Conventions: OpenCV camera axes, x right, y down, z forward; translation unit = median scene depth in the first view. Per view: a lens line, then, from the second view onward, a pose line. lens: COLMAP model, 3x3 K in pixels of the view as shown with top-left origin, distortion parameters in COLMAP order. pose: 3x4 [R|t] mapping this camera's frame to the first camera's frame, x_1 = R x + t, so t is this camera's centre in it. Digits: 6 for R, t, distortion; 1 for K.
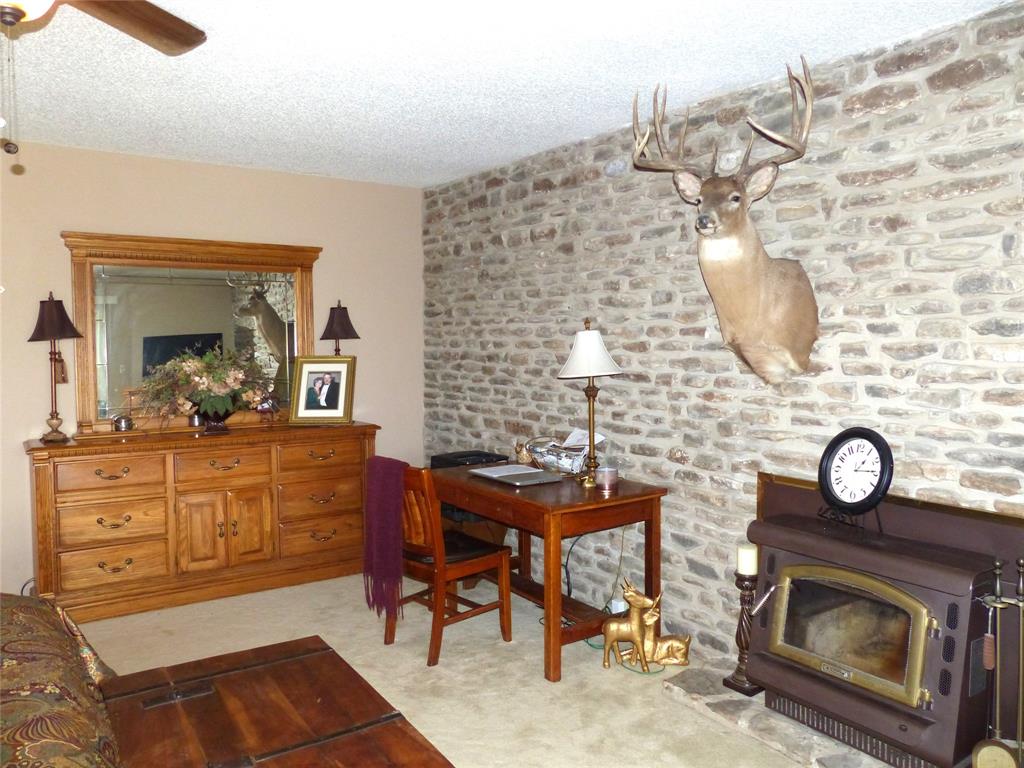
lens RADIAL K [[789.4, 0, 512.0], [0, 789.4, 384.0], [0, 0, 1]] dist [0.007904, 0.009954]
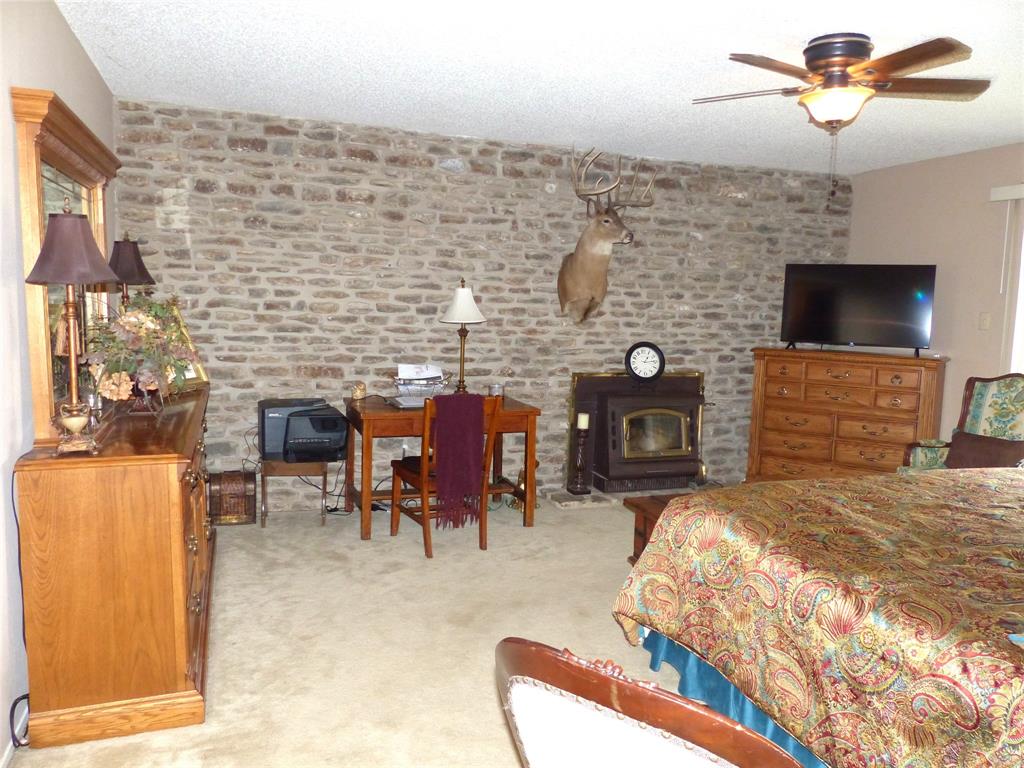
lens RADIAL K [[789.4, 0, 512.0], [0, 789.4, 384.0], [0, 0, 1]] dist [0.007904, 0.009954]
pose [[0.240766, -0.101258, 0.965287, -1.263725], [0.021973, 0.994857, 0.098879, -0.036816], [-0.970334, -0.002597, 0.241752, 0.622908]]
